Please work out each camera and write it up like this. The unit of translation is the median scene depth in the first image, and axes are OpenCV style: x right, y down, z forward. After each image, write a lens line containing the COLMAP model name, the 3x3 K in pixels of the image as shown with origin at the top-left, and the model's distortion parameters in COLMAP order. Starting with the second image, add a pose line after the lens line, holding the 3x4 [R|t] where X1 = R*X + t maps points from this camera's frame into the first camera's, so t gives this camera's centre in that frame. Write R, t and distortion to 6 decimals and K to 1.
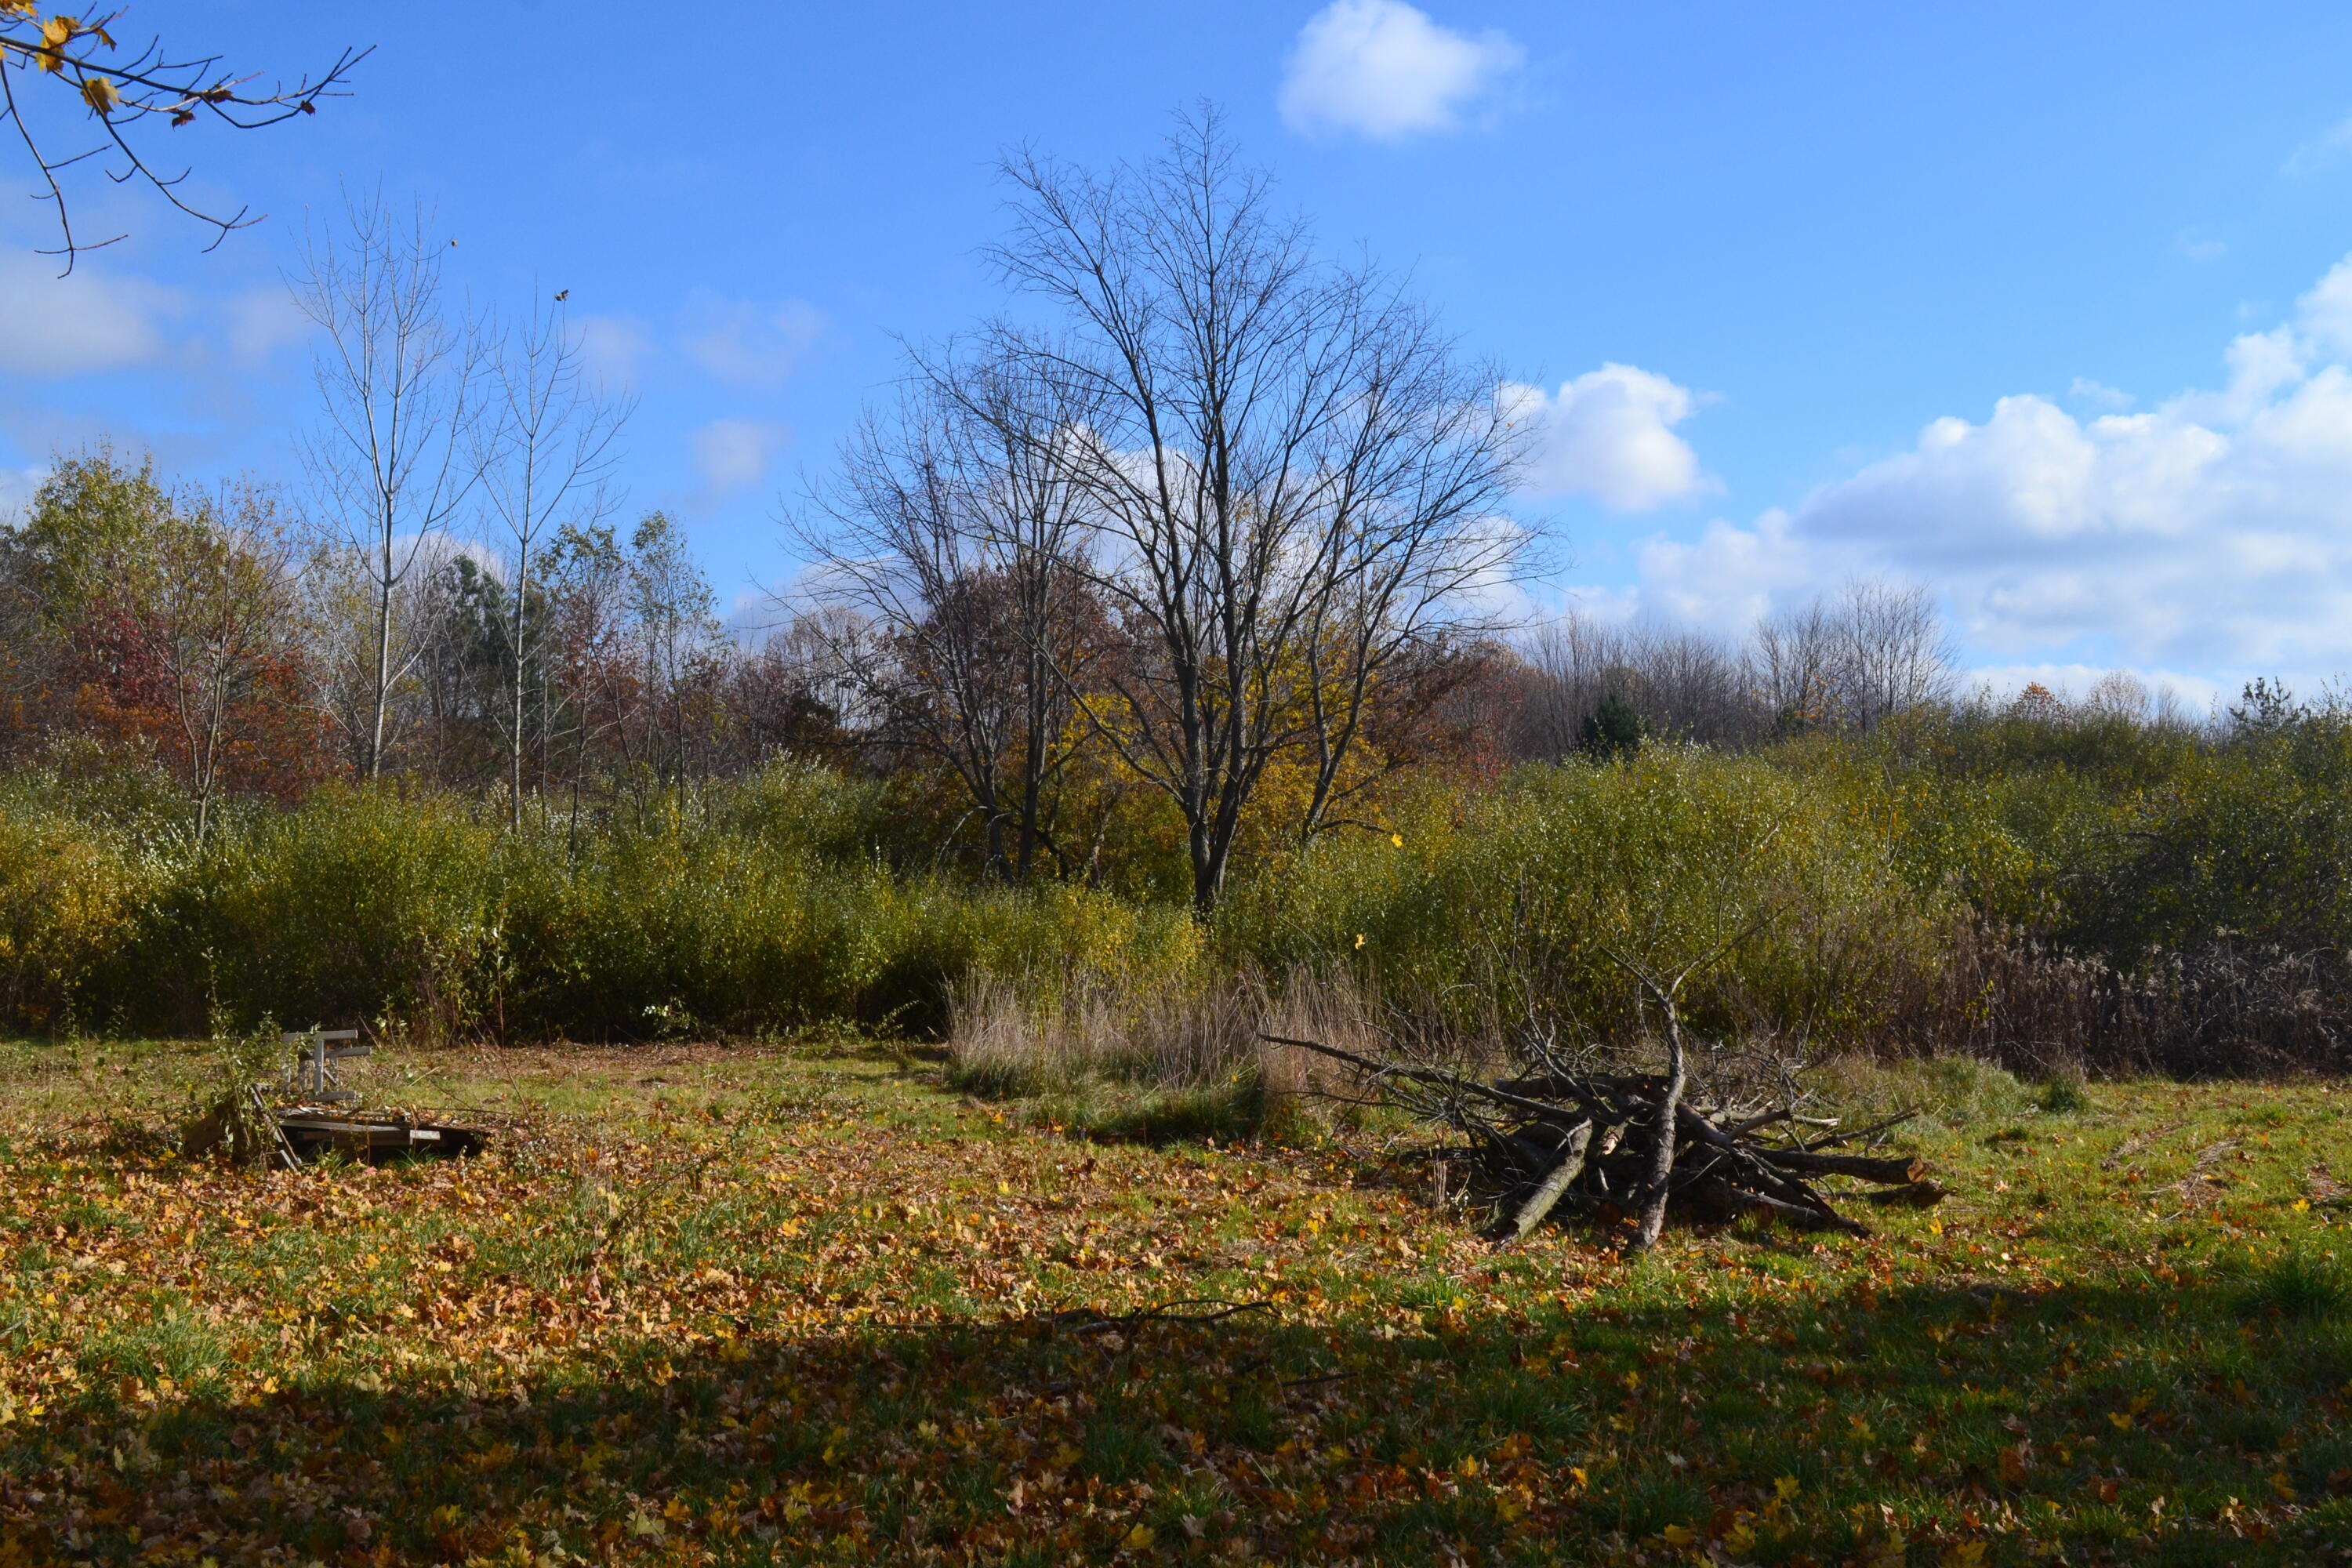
lens RADIAL K [[2699.4, 0, 1179.1], [0, 2699.4, 781.8], [0, 0, 1]] dist [-0.021994, 0.000000]
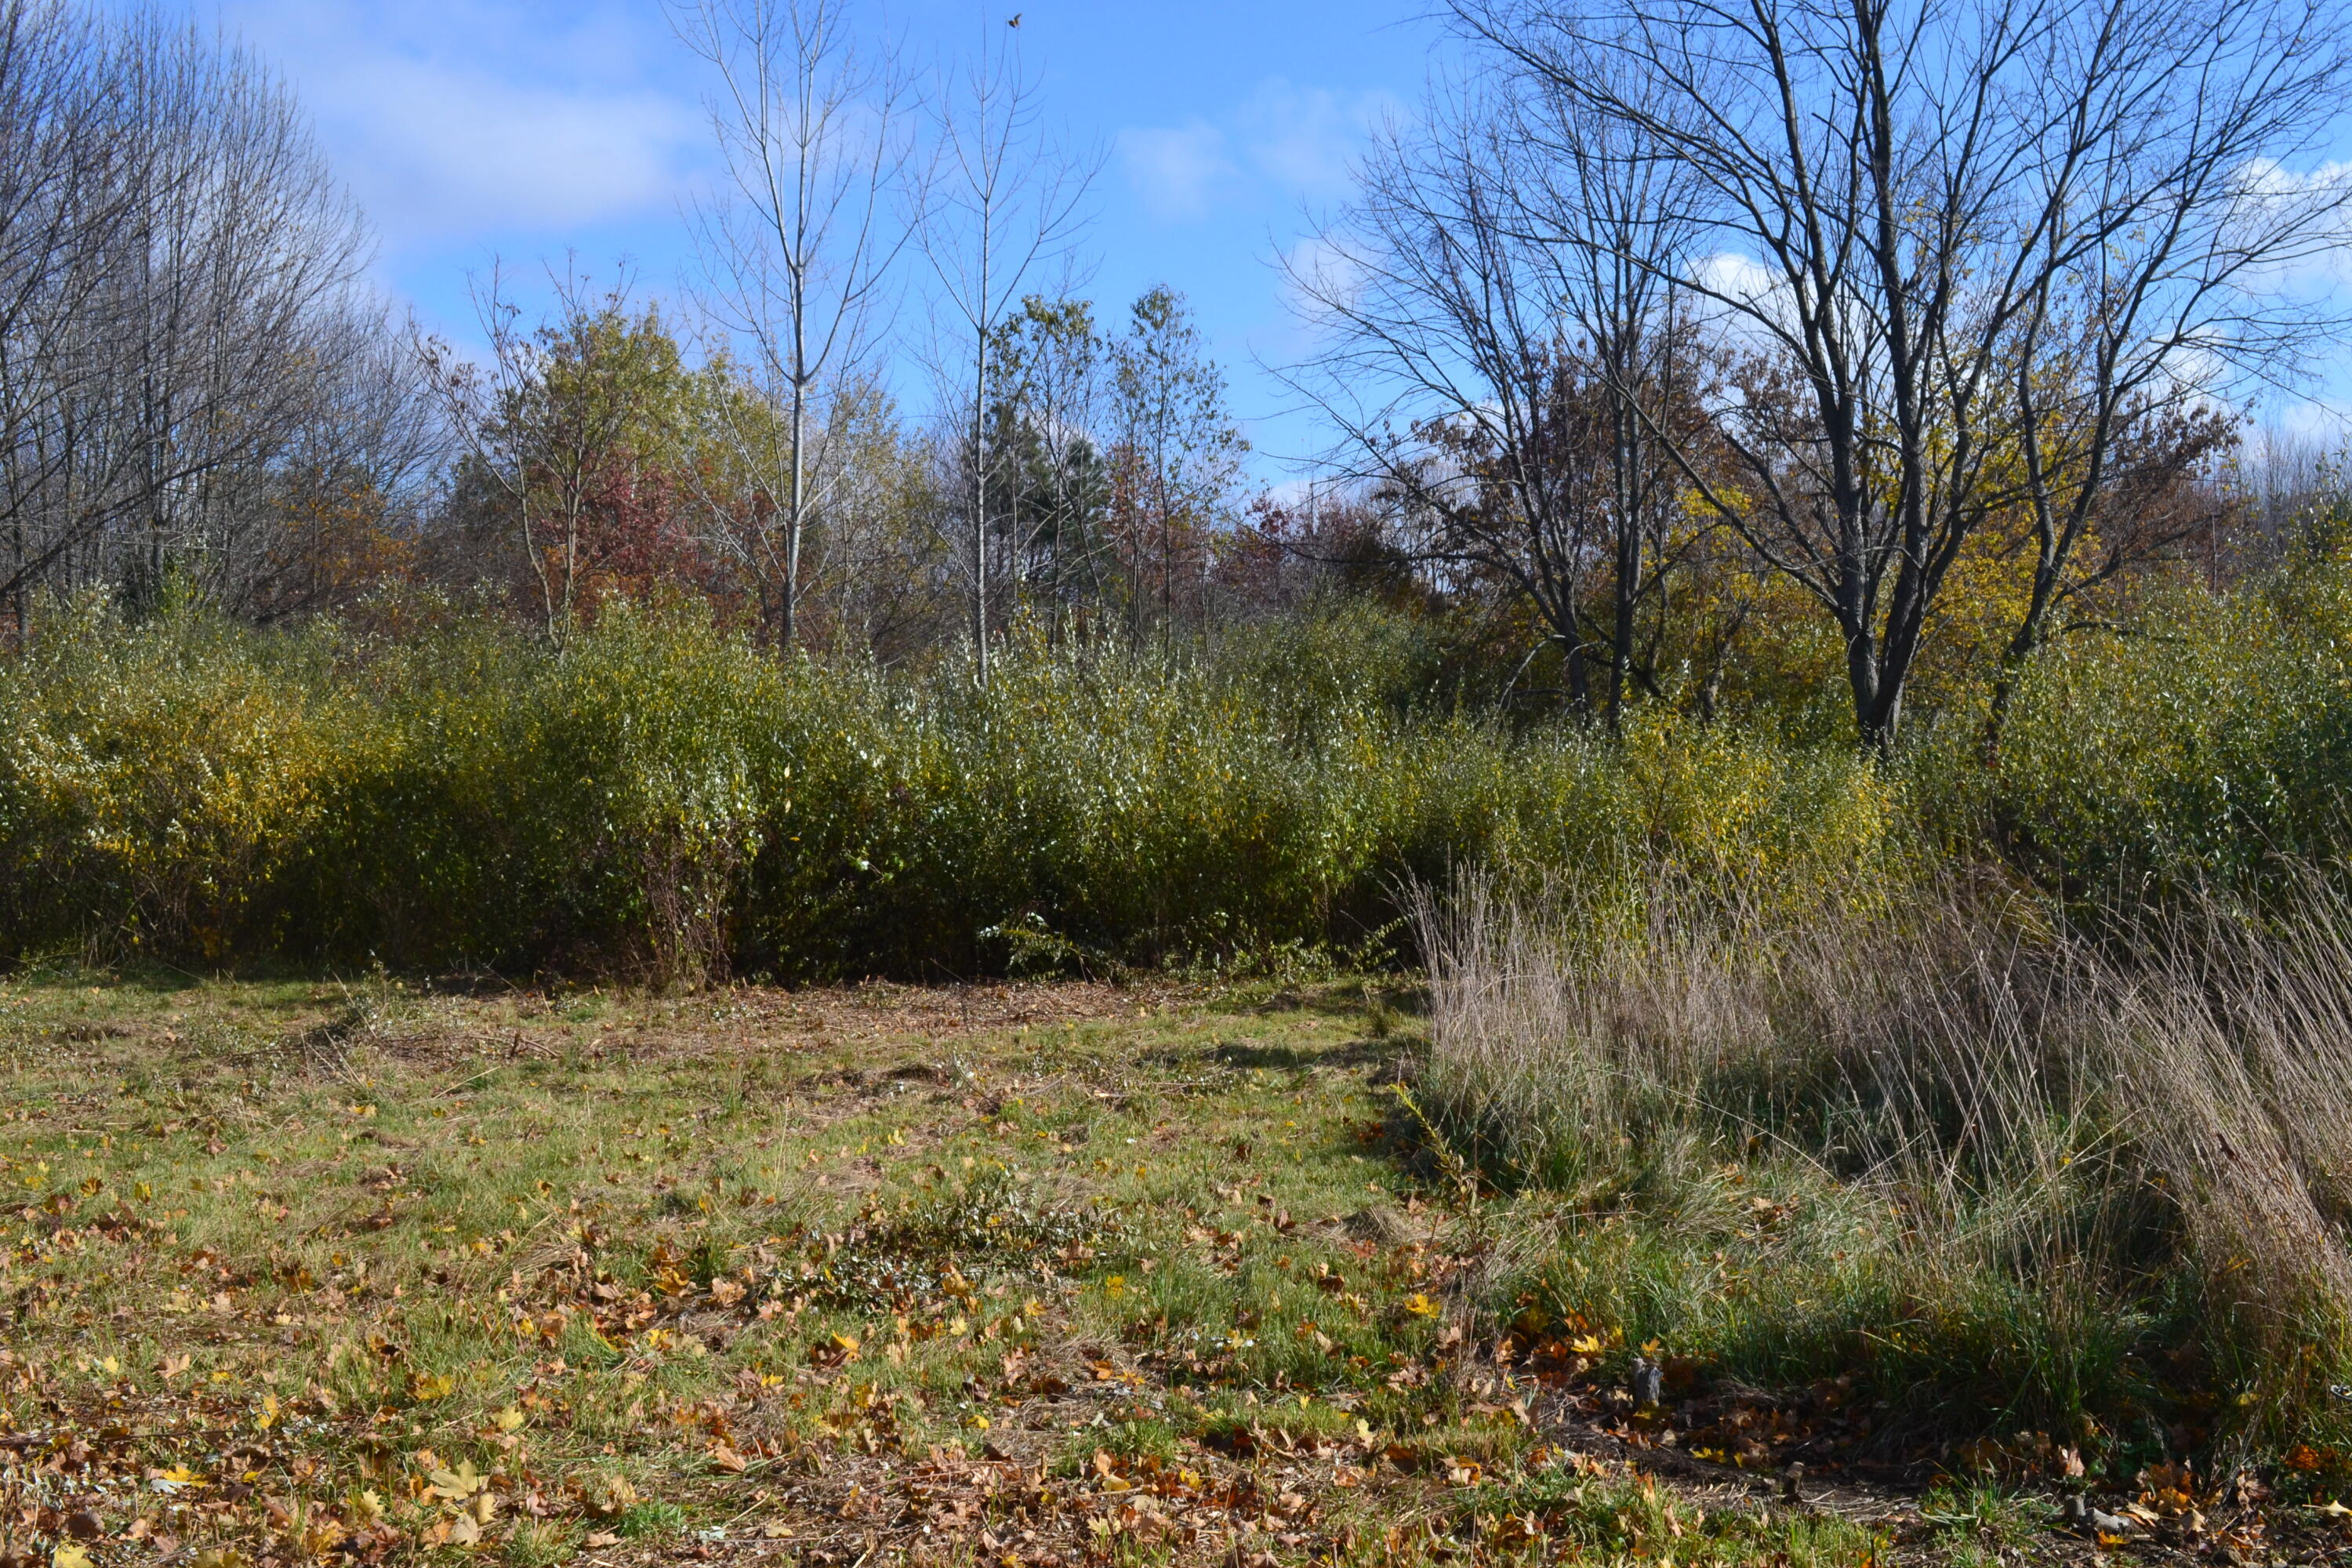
lens RADIAL K [[2699.4, 0, 1168.4], [0, 2699.4, 772.7], [0, 0, 1]] dist [-0.021994, 0.000000]
pose [[0.972689, -0.022700, -0.231002, -0.006513], [0.032681, 0.998686, 0.039473, 0.017032], [0.229802, -0.045945, 0.972152, 0.286626]]
